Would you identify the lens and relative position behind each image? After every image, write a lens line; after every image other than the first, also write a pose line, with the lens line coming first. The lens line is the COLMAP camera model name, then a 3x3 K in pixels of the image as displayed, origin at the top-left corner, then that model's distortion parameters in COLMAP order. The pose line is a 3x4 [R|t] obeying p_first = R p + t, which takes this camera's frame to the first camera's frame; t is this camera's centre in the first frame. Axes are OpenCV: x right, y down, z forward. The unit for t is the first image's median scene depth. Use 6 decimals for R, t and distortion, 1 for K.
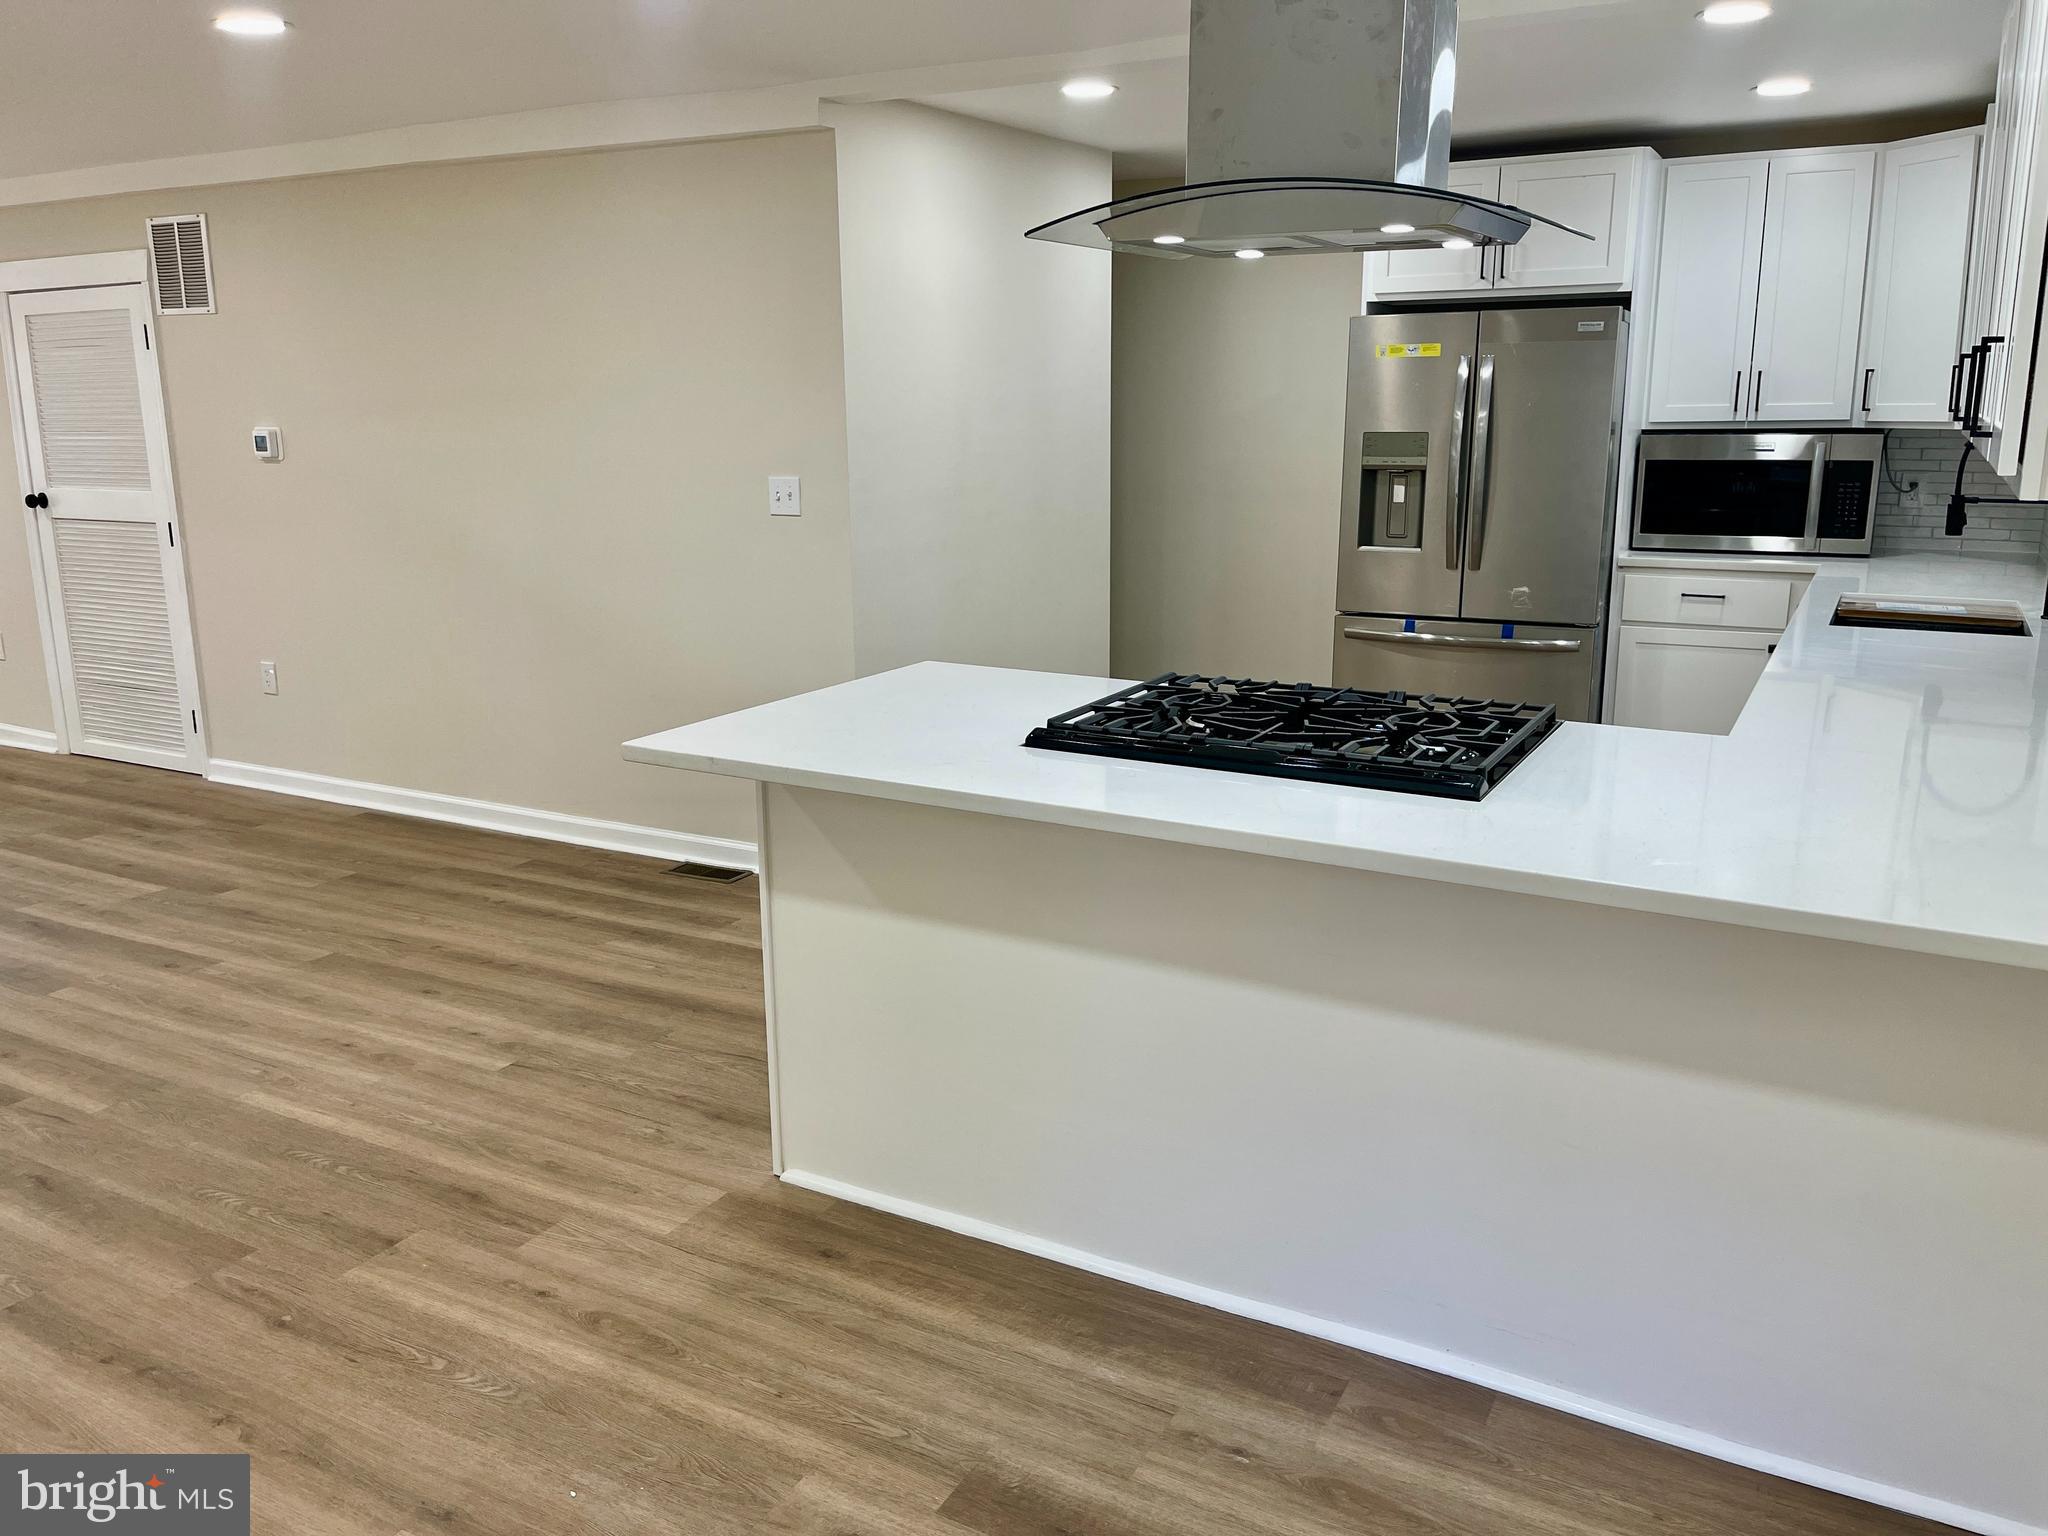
lens RADIAL K [[1545.7, 0, 1024.3], [0, 1545.7, 758.3], [0, 0, 1]] dist [0.064978, -0.086974]
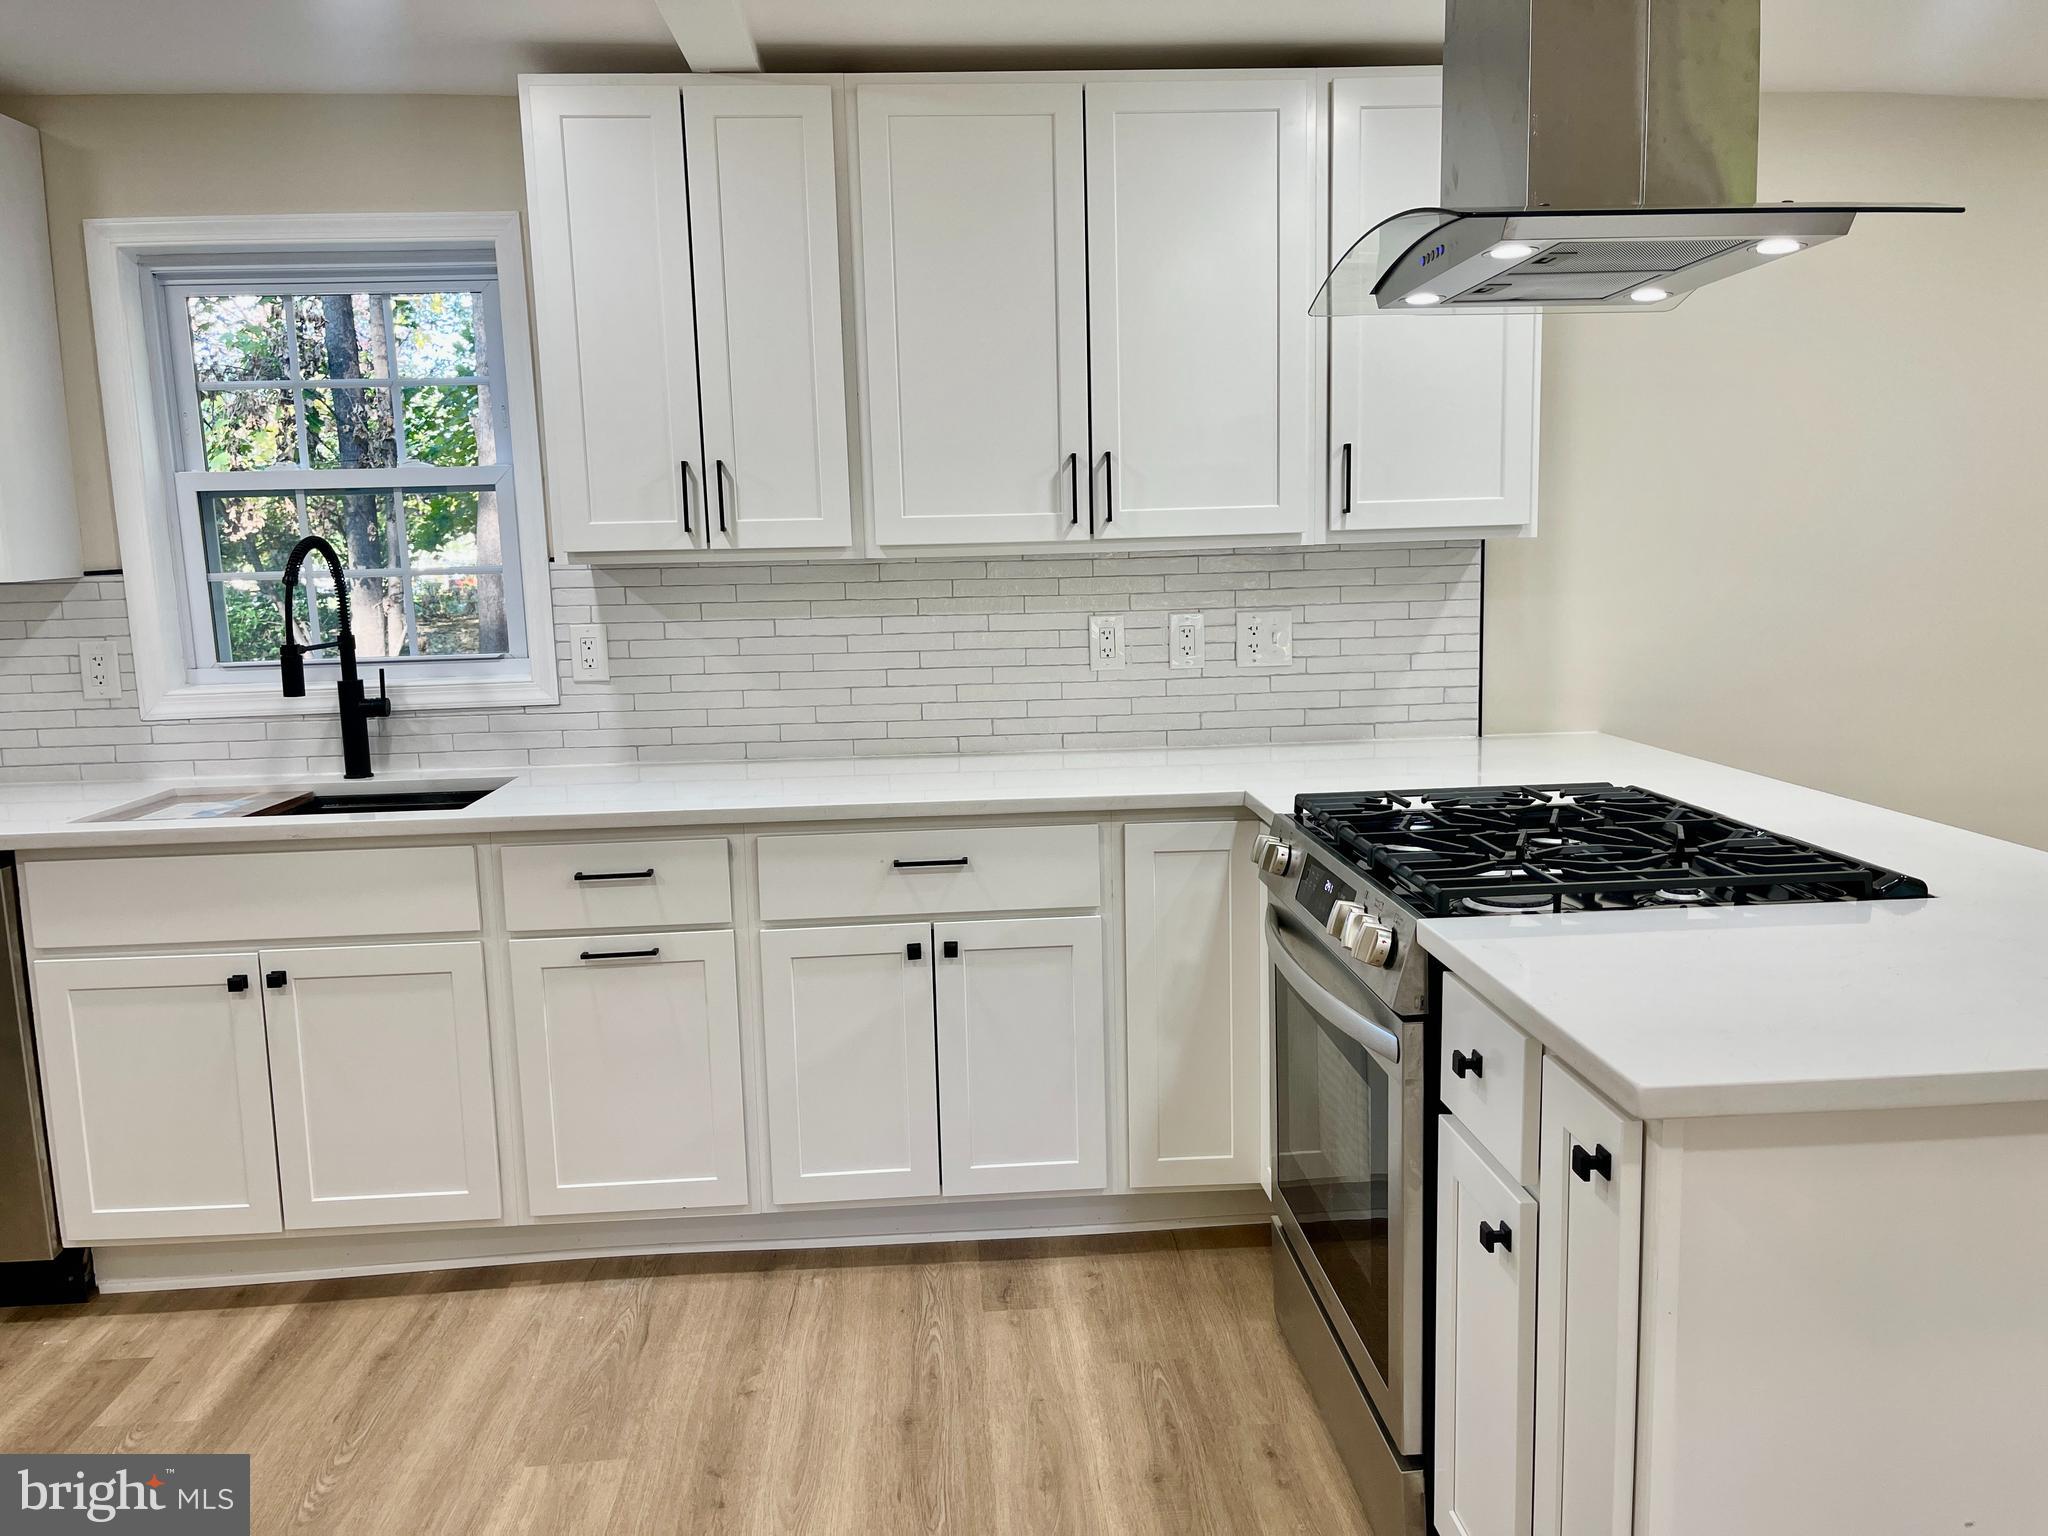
lens RADIAL K [[1545.7, 0, 1023.5], [0, 1545.7, 762.1], [0, 0, 1]] dist [0.064978, -0.086974]
pose [[-0.532536, -0.097858, 0.840731, -0.182515], [0.222008, 0.942367, 0.250313, -0.165971], [-0.816773, 0.319950, -0.480119, 0.800876]]
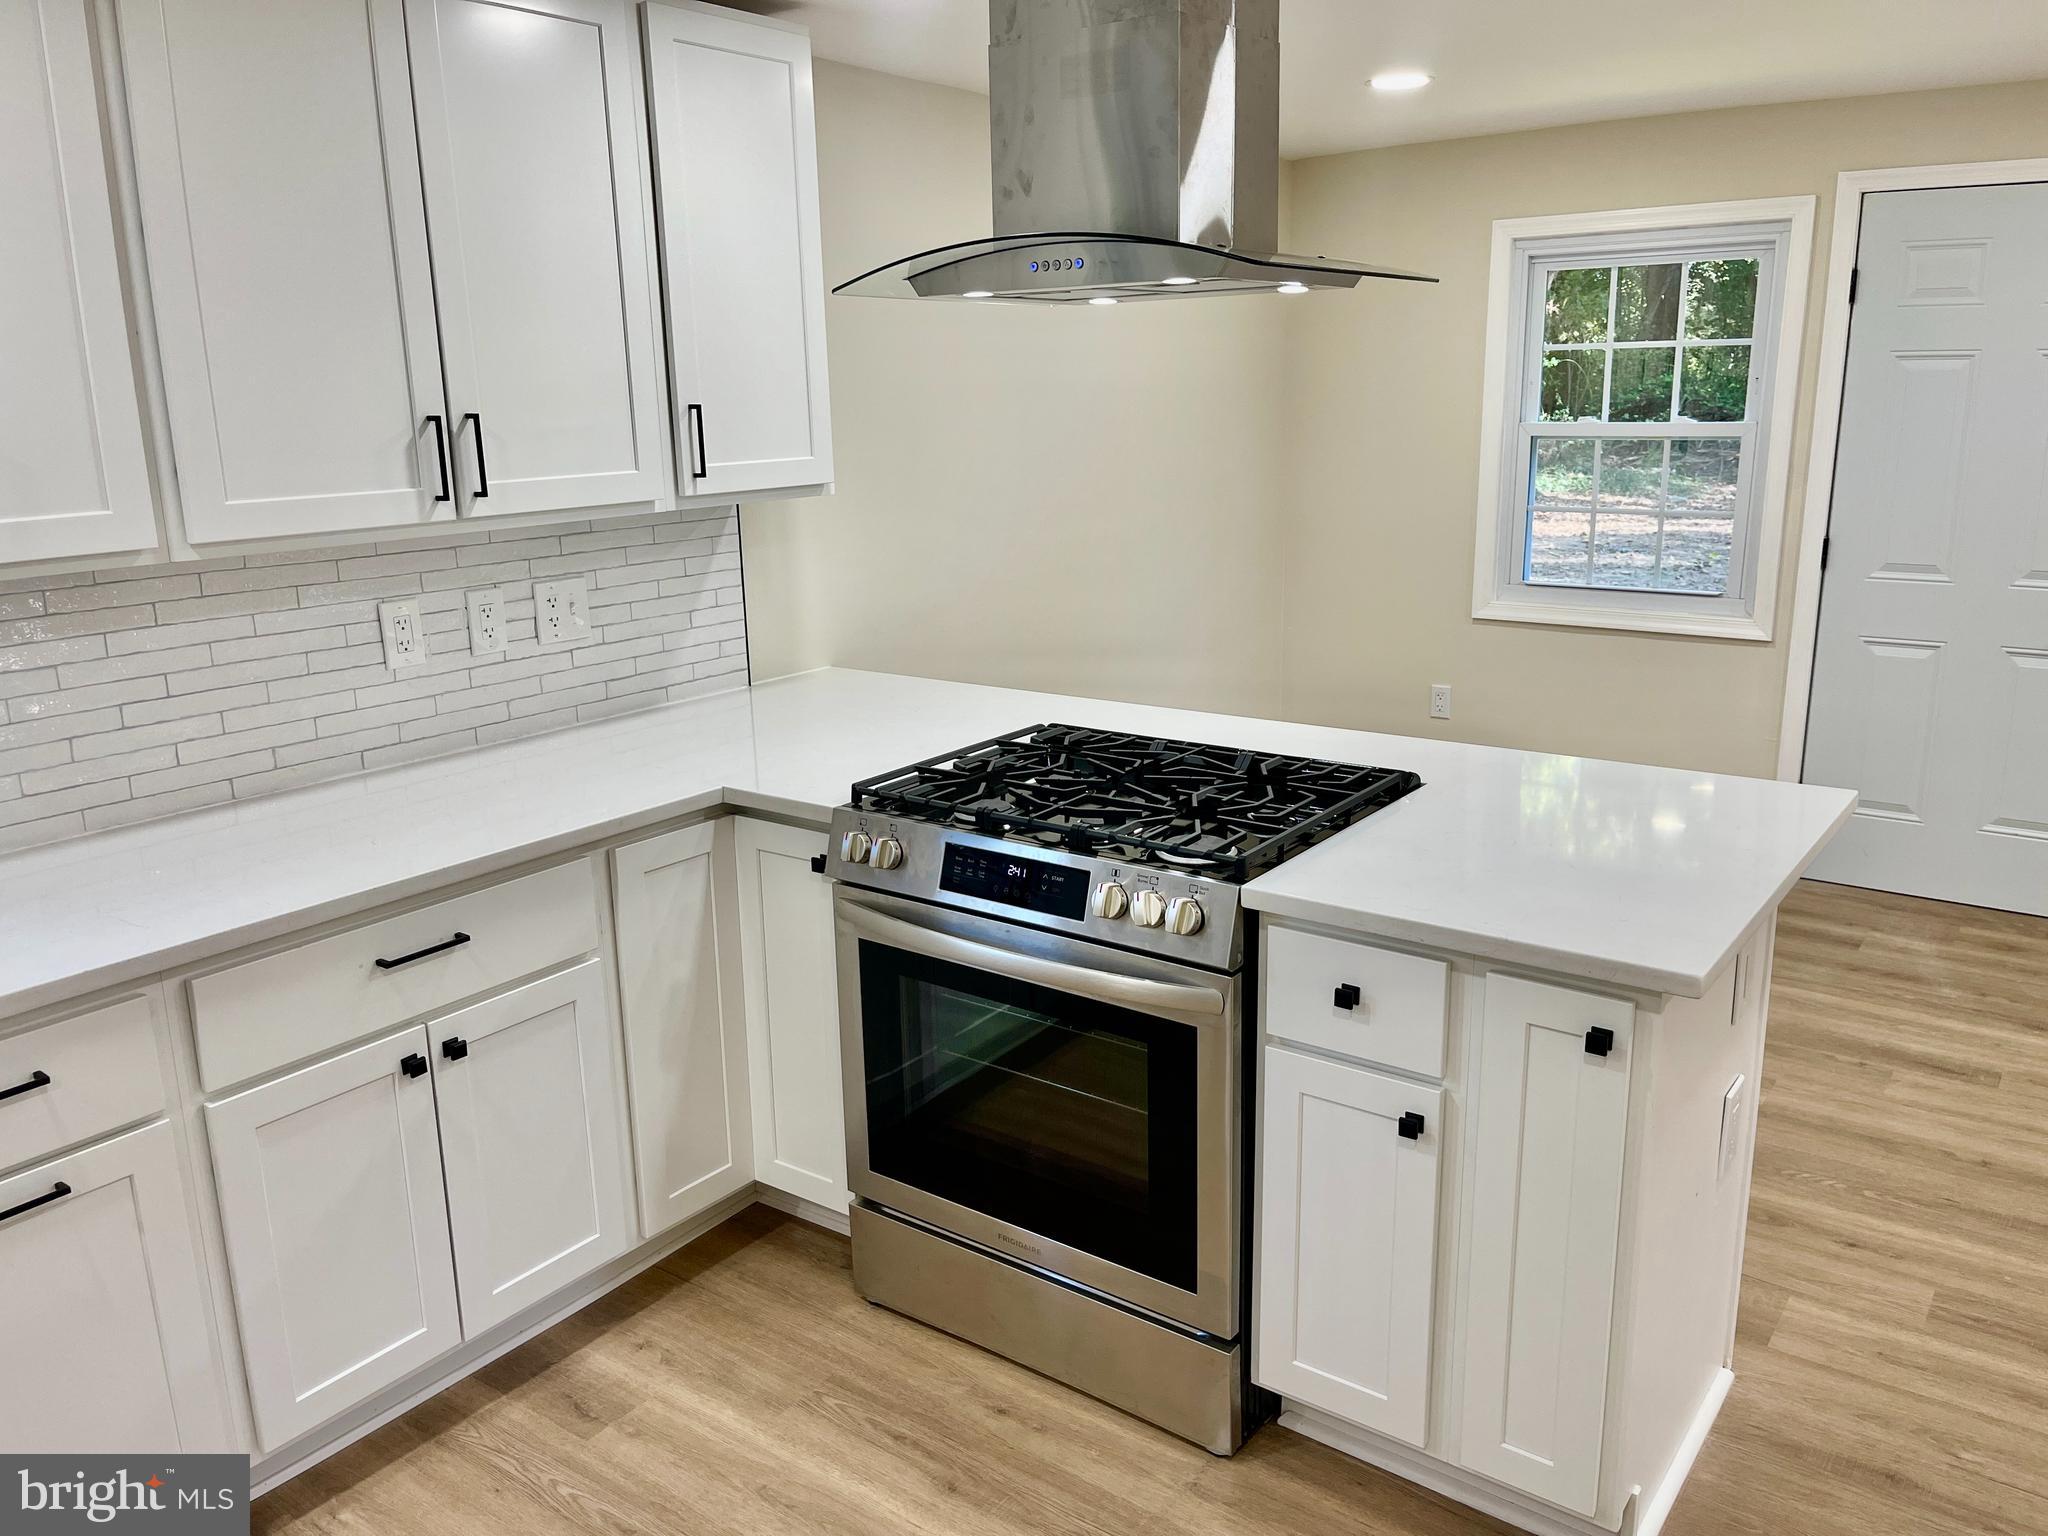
lens RADIAL K [[1545.7, 0, 1038.3], [0, 1545.7, 752.0], [0, 0, 1]] dist [0.064978, -0.086974]
pose [[-0.991202, -0.008820, 0.132064, 0.055749], [0.052089, 0.891266, 0.450480, -0.237067], [-0.121678, 0.453396, -0.882965, 0.910975]]
